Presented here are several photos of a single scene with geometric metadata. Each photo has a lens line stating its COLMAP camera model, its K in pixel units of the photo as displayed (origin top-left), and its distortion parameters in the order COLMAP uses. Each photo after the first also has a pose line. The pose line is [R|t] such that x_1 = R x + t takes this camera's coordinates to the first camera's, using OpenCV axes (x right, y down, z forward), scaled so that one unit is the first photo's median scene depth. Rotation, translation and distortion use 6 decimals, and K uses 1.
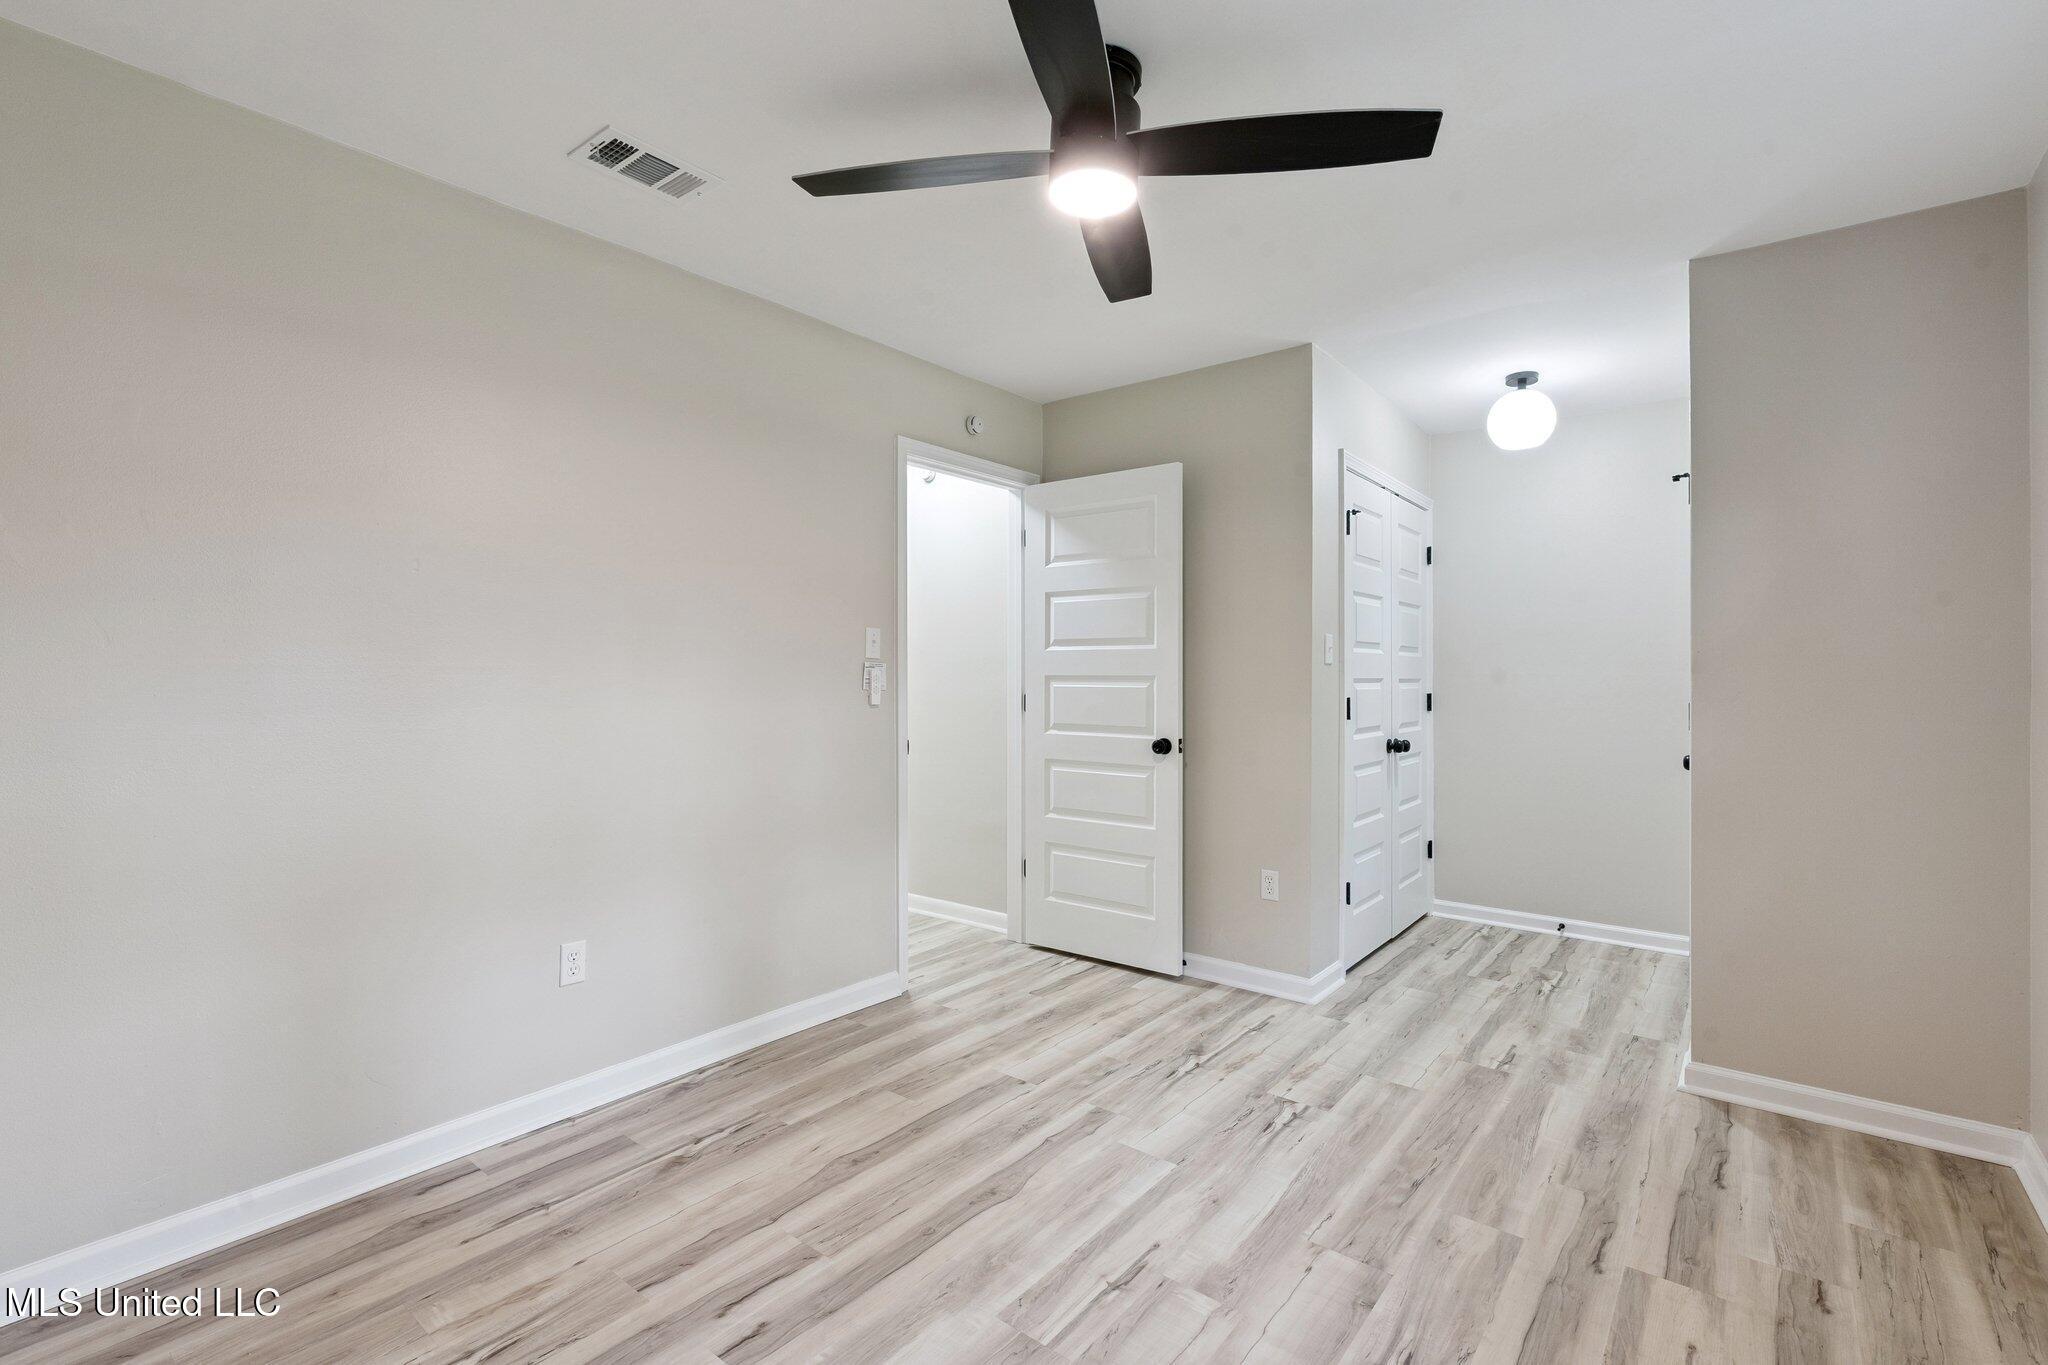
lens RADIAL K [[920.2, 0, 1020.8], [0, 920.2, 656.9], [0, 0, 1]] dist [-0.002347, 0.000310]
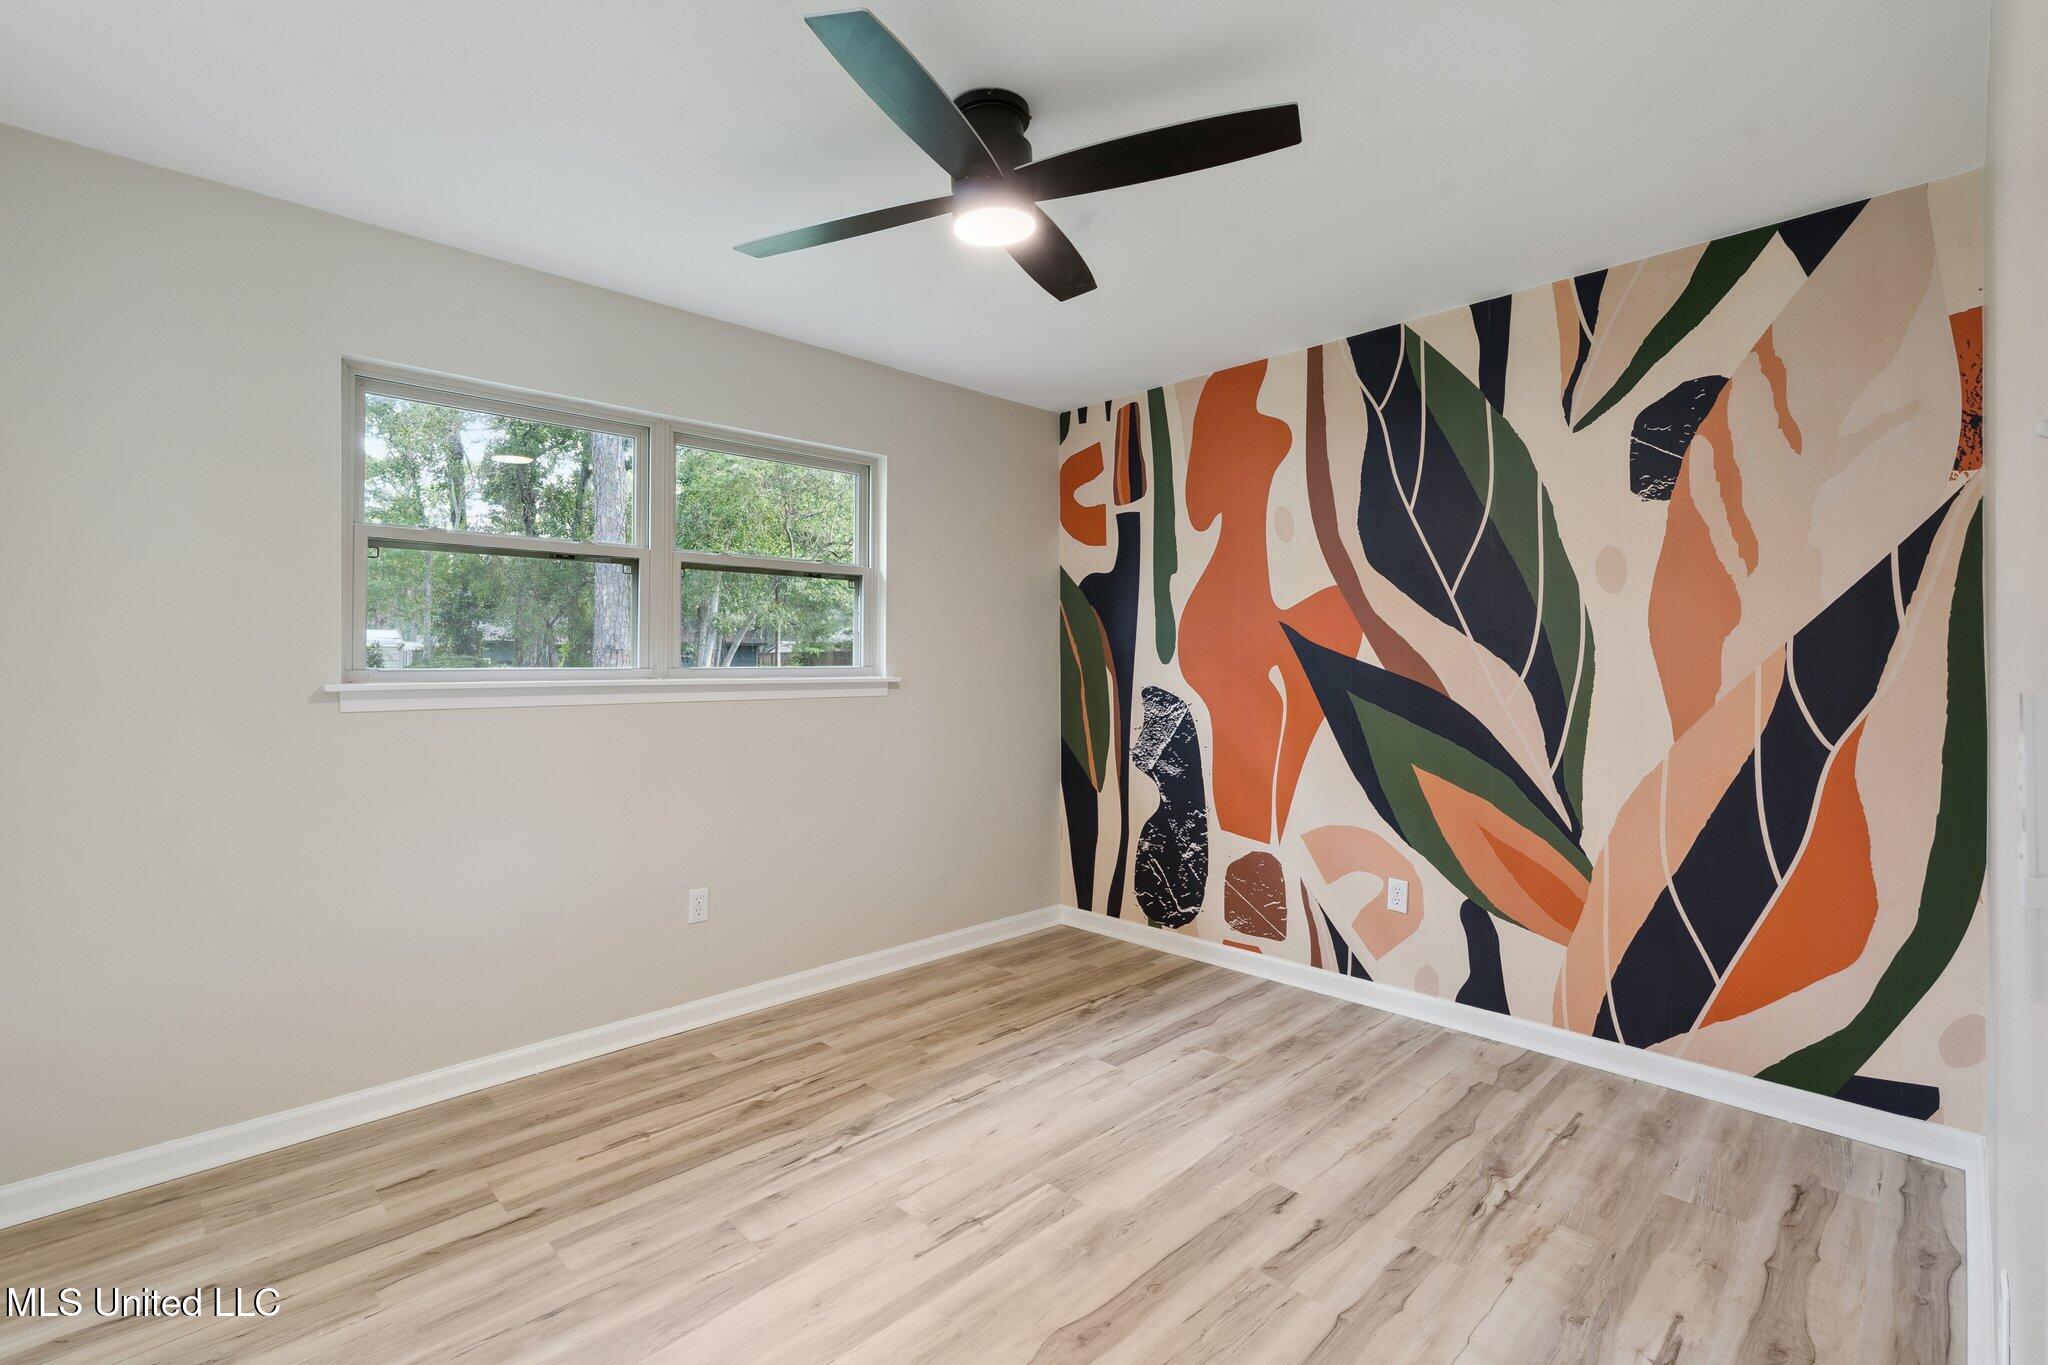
lens RADIAL K [[920.2, 0, 1020.8], [0, 920.2, 656.9], [0, 0, 1]] dist [-0.002347, 0.000310]
pose [[-0.992118, -0.001504, 0.125296, -0.086166], [-0.003568, 0.999862, -0.016254, 0.015619], [-0.125254, -0.016573, -0.991986, 2.025737]]
